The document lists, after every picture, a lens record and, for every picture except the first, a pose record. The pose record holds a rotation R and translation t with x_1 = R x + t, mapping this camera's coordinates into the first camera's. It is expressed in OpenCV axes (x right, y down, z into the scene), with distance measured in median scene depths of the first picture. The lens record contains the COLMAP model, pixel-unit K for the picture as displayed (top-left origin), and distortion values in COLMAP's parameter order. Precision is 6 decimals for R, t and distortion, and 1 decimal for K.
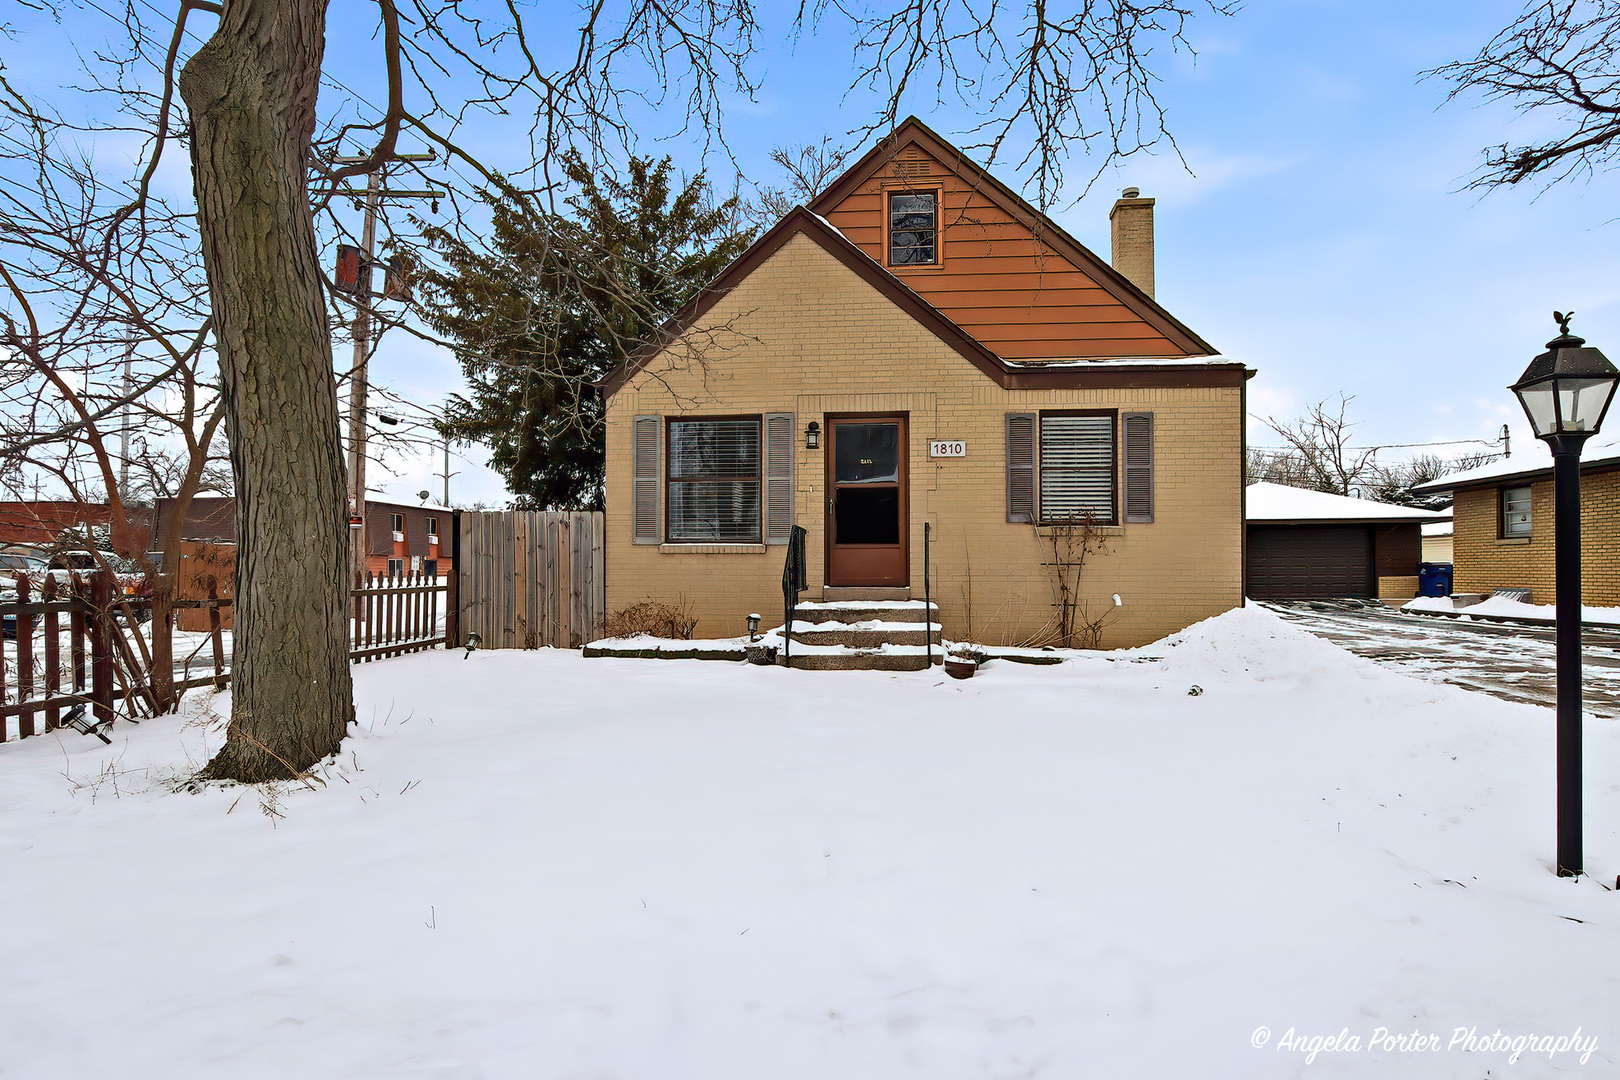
lens RADIAL K [[859.9, 0, 837.0], [0, 859.9, 558.0], [0, 0, 1]] dist [-0.024940, -0.000558]
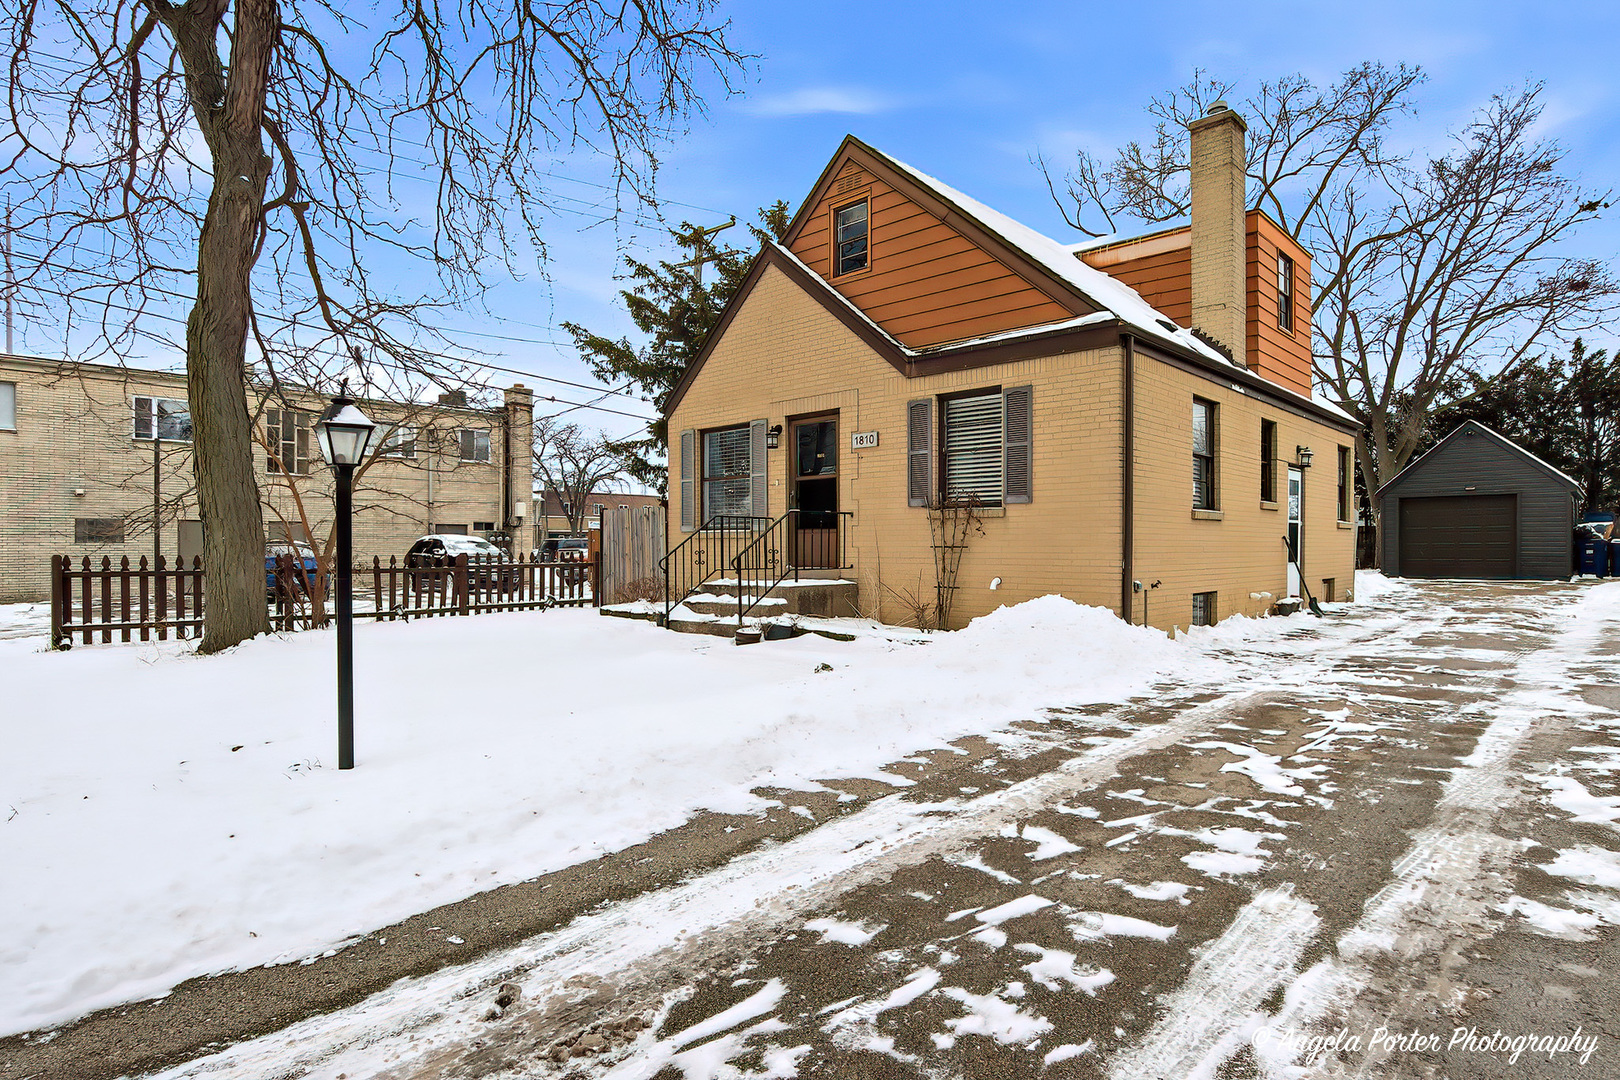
lens RADIAL K [[859.9, 0, 837.0], [0, 859.9, 558.0], [0, 0, 1]] dist [-0.024940, -0.000558]
pose [[0.802808, 0.006186, -0.596206, 0.748515], [0.005839, 0.999817, 0.018235, 0.001009], [0.596210, -0.018120, 0.802624, 0.112805]]
